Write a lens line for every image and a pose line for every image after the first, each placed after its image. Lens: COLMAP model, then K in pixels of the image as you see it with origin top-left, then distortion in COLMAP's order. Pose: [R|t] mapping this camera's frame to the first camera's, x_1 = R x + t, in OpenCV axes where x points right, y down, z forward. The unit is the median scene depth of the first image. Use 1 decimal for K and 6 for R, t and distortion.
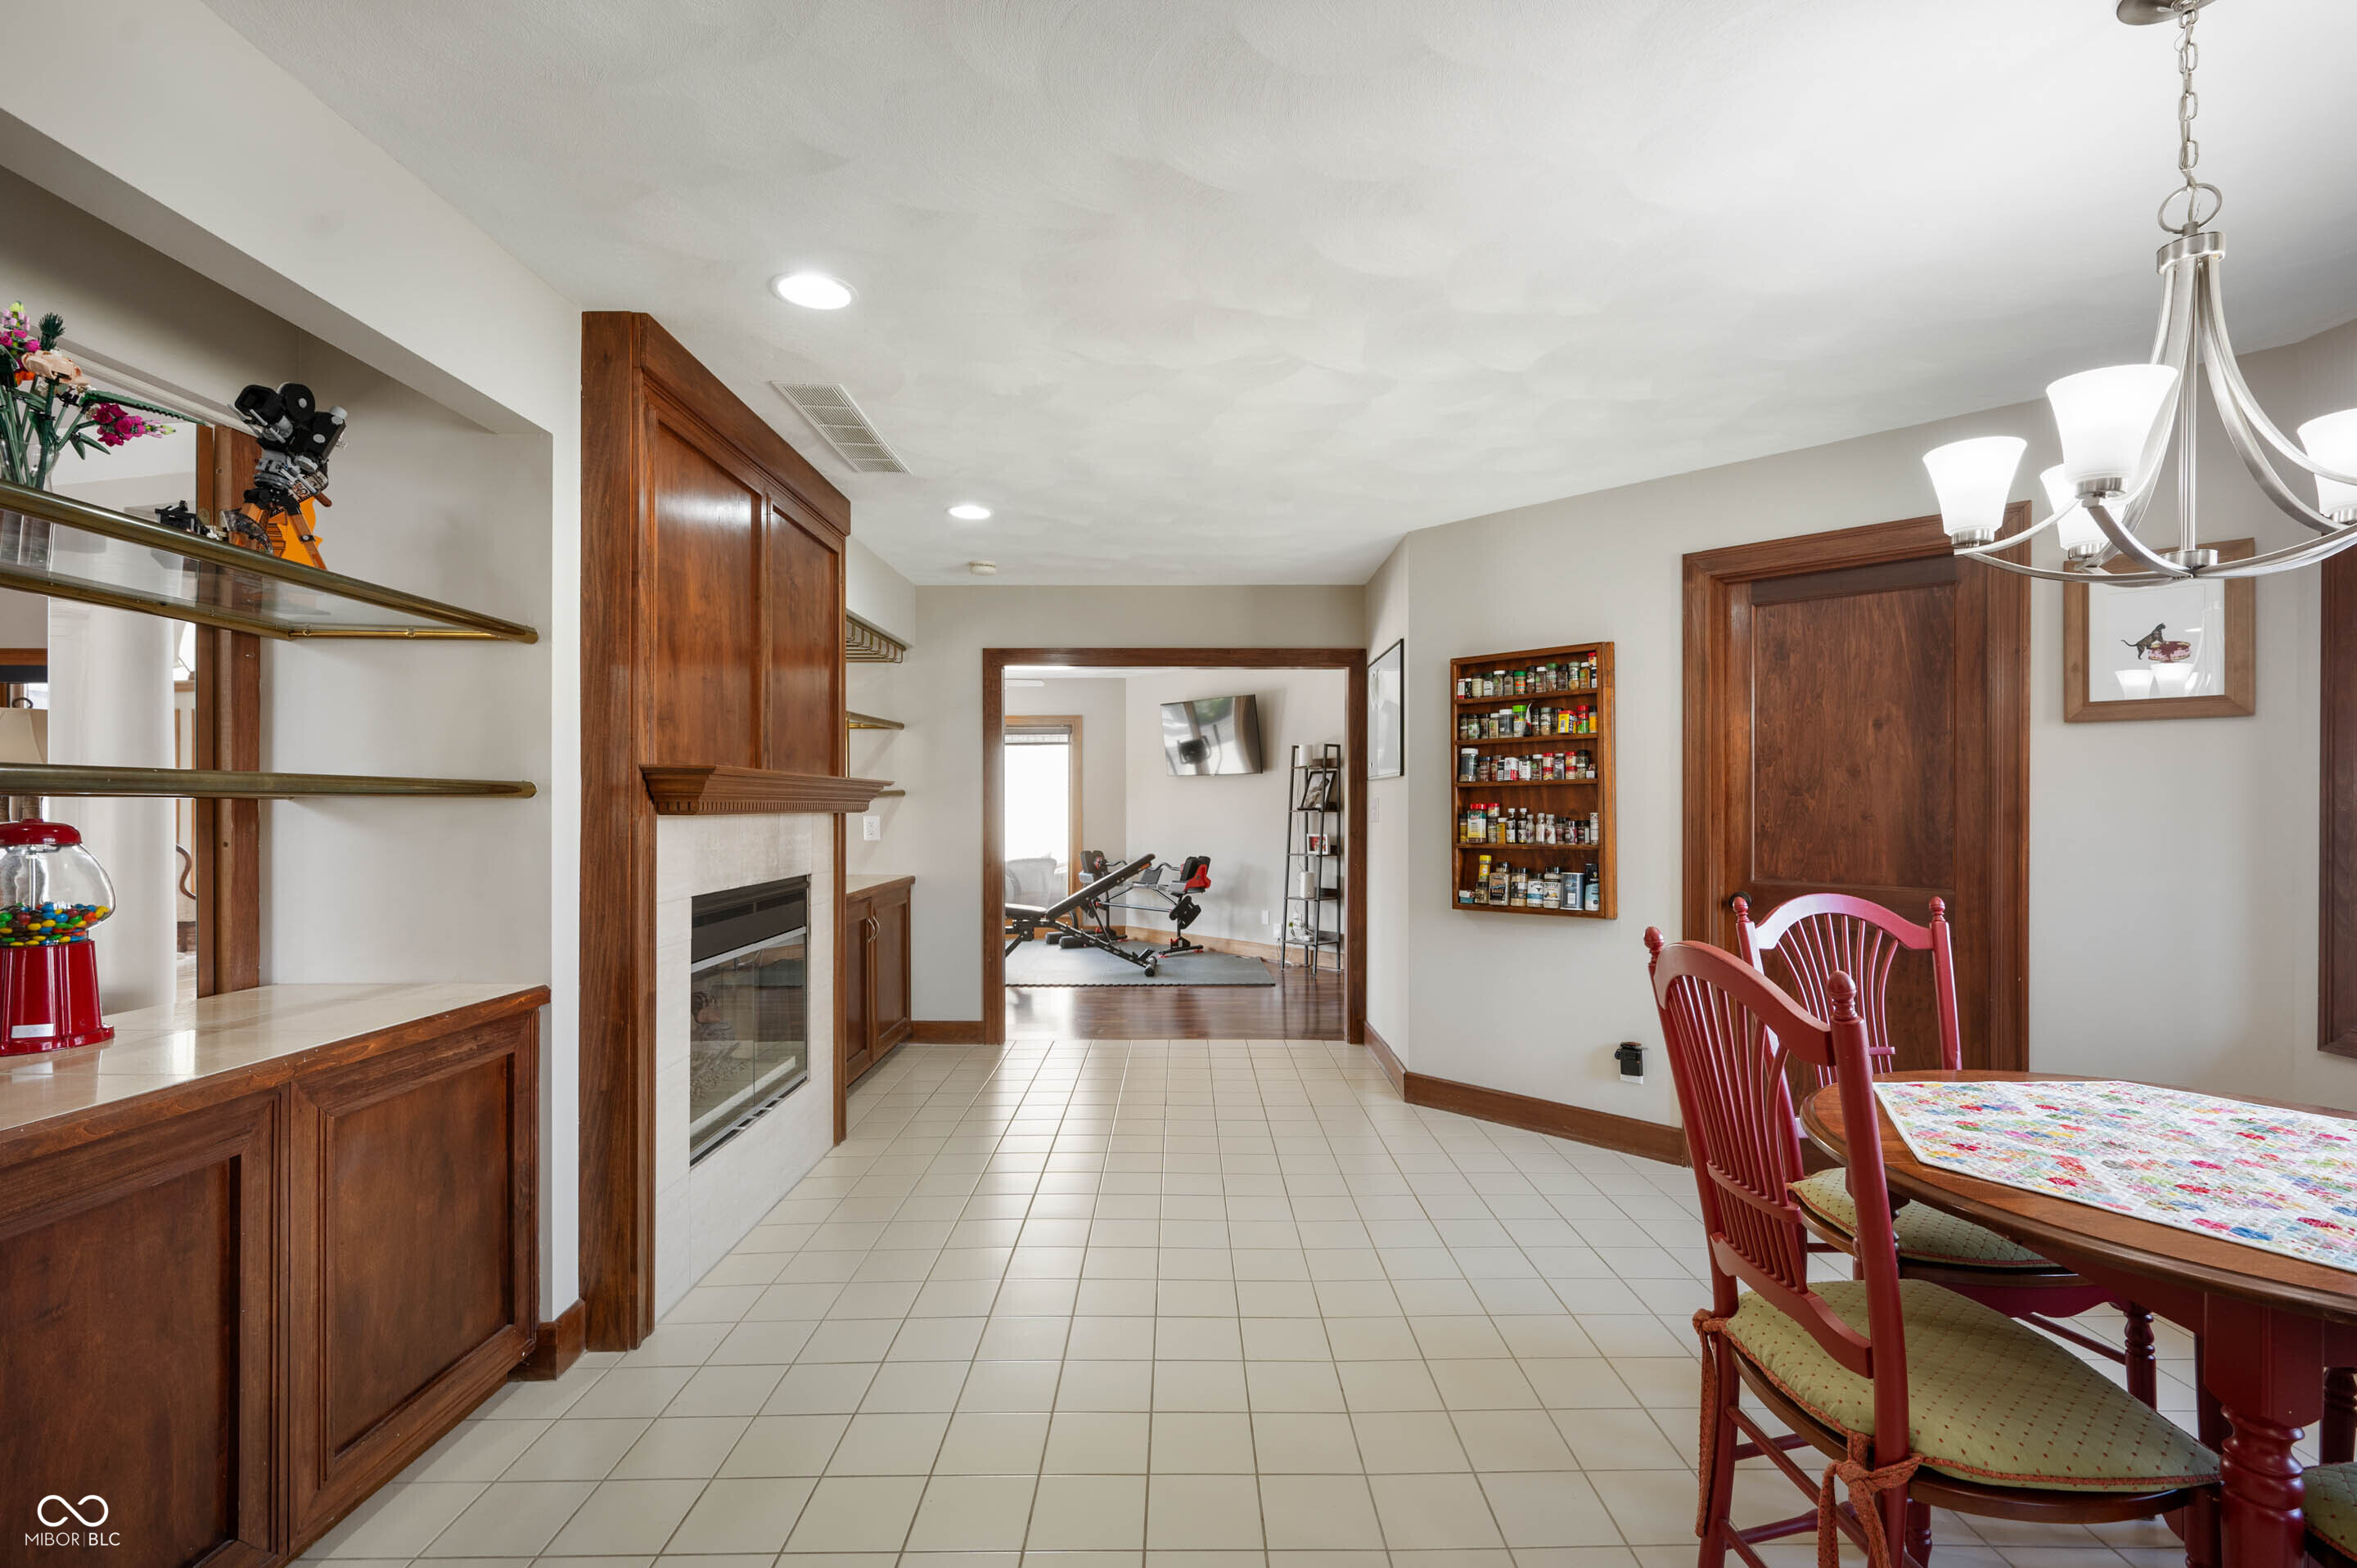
lens RADIAL K [[1058.2, 0, 1178.5], [0, 1058.2, 784.0], [0, 0, 1]] dist [-0.001363, -0.000326]
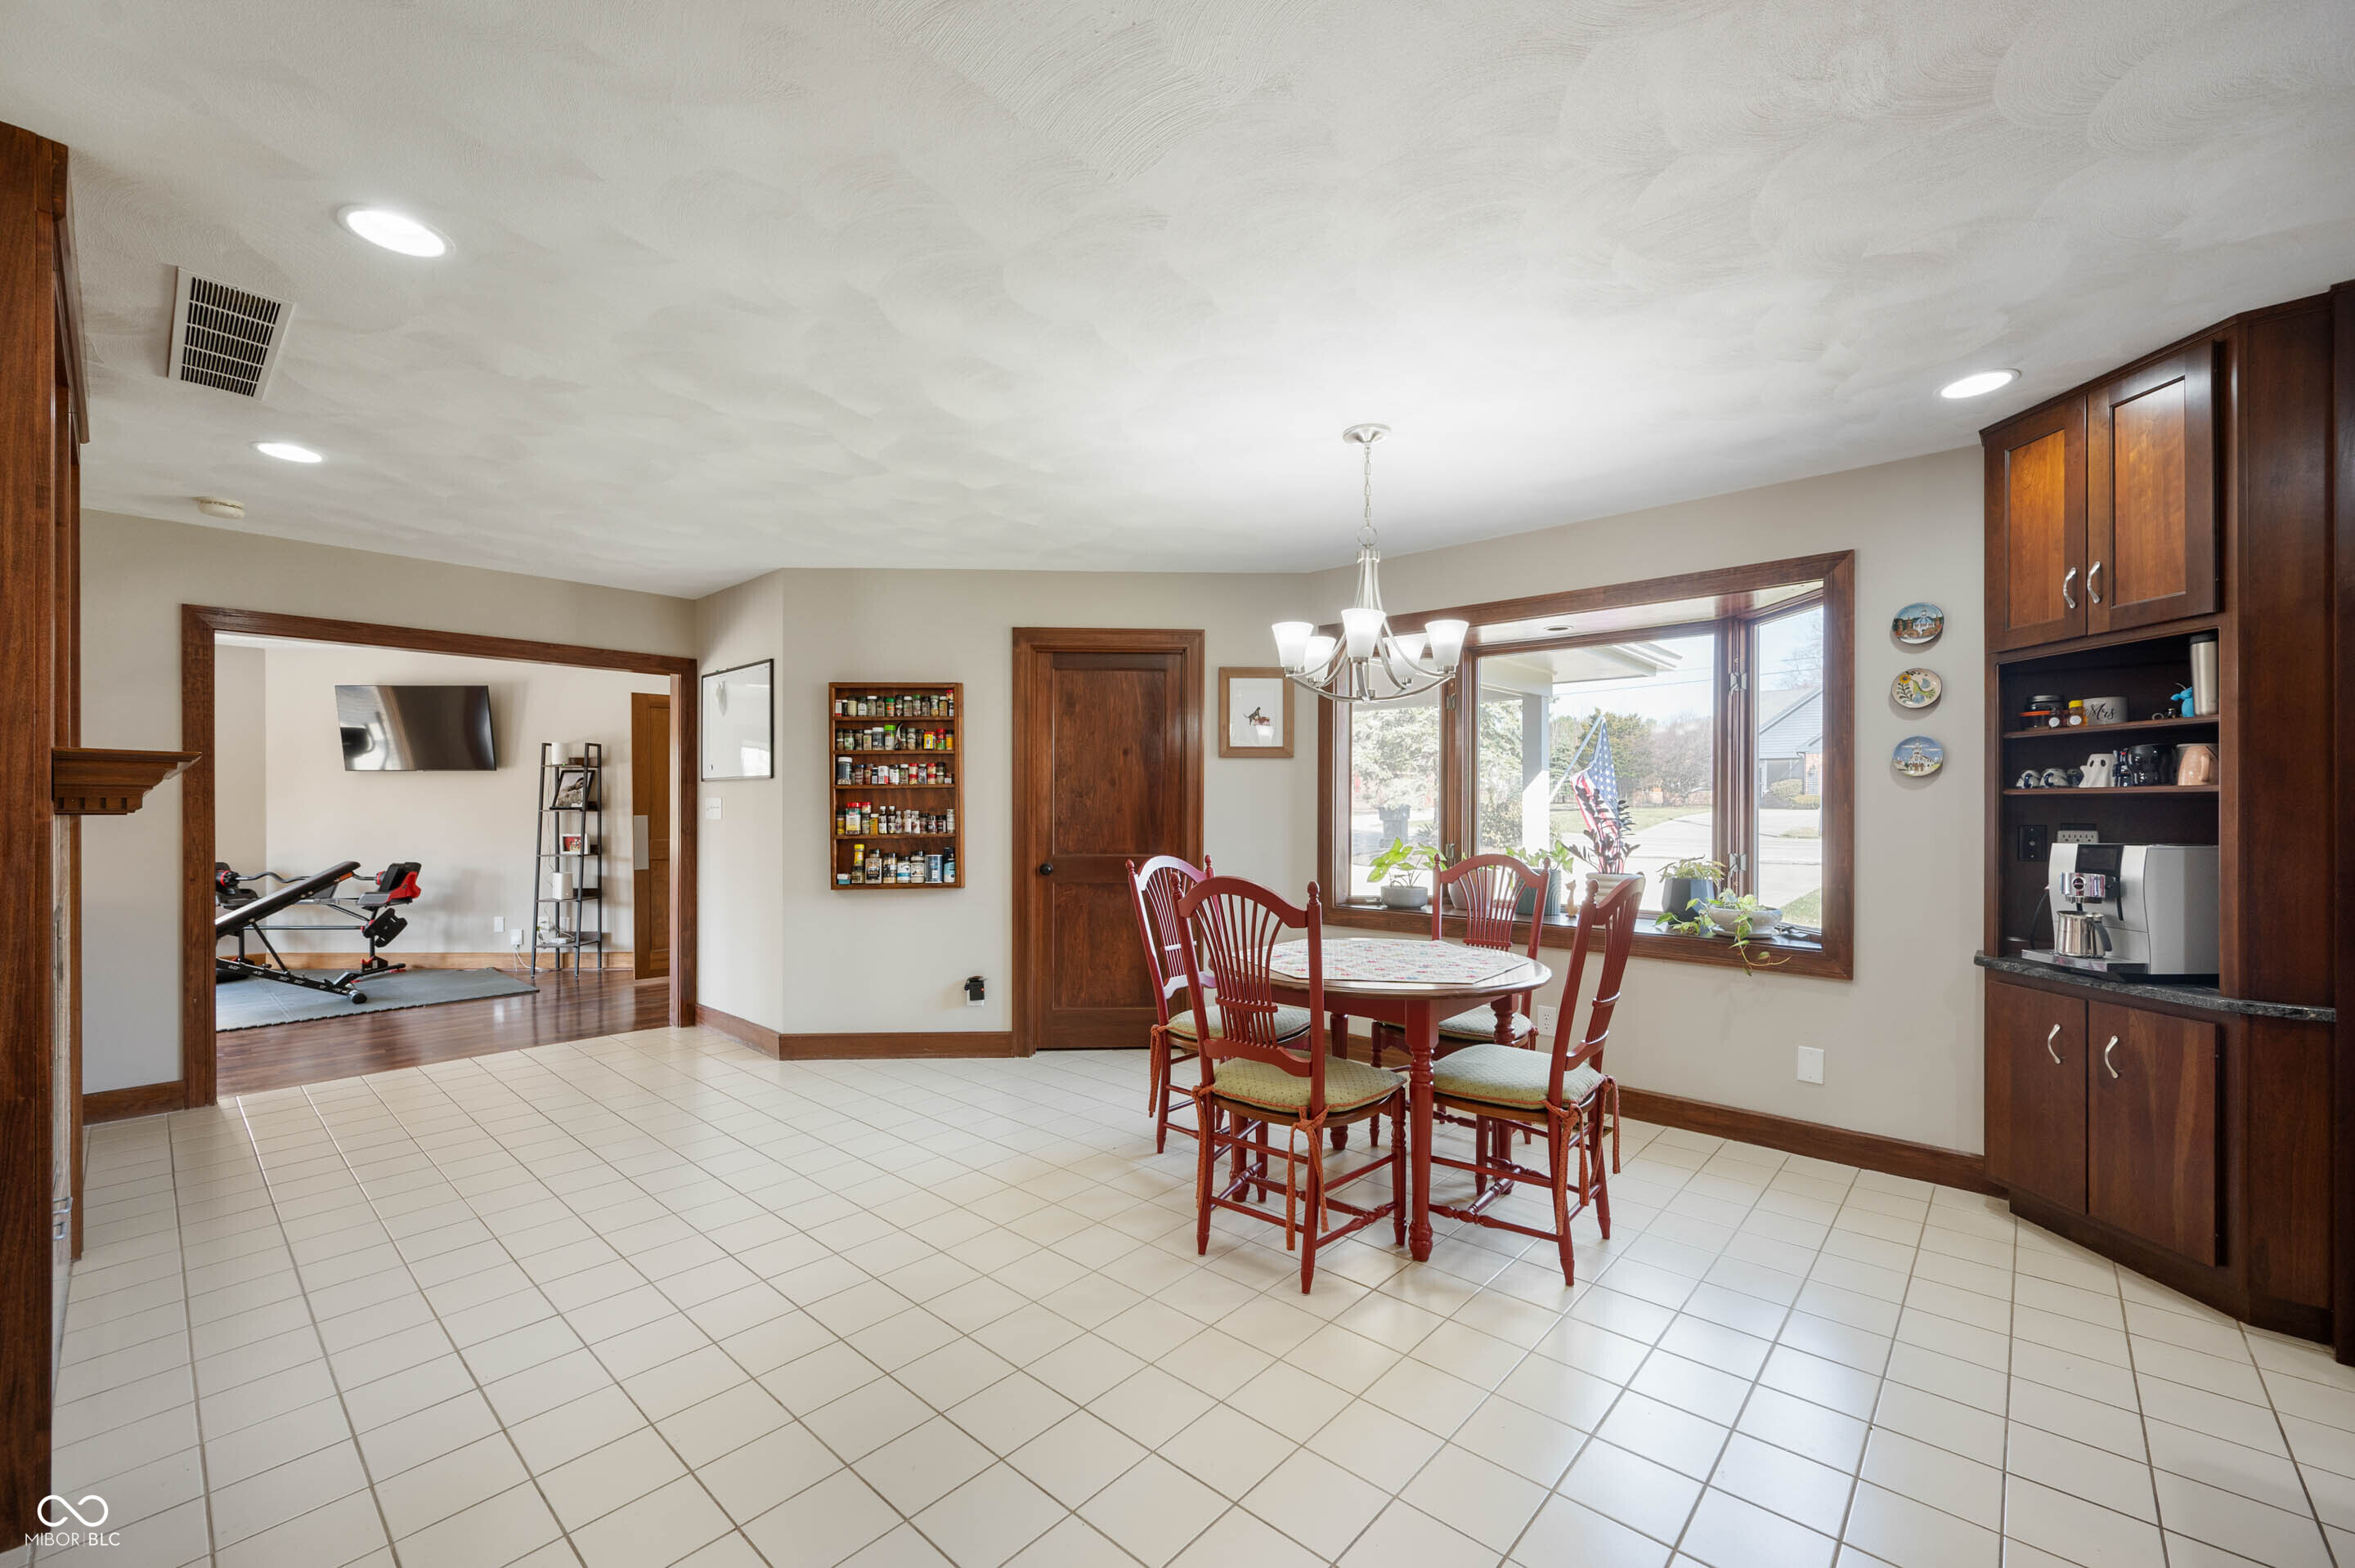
lens RADIAL K [[950.9, 0, 1177.5], [0, 950.9, 784.0], [0, 0, 1]] dist [-0.000028, -0.000144]
pose [[0.673129, 0.014397, 0.739385, -0.285011], [-0.013275, 0.999885, -0.007384, 0.000030], [-0.739406, -0.004845, 0.673242, -0.021685]]
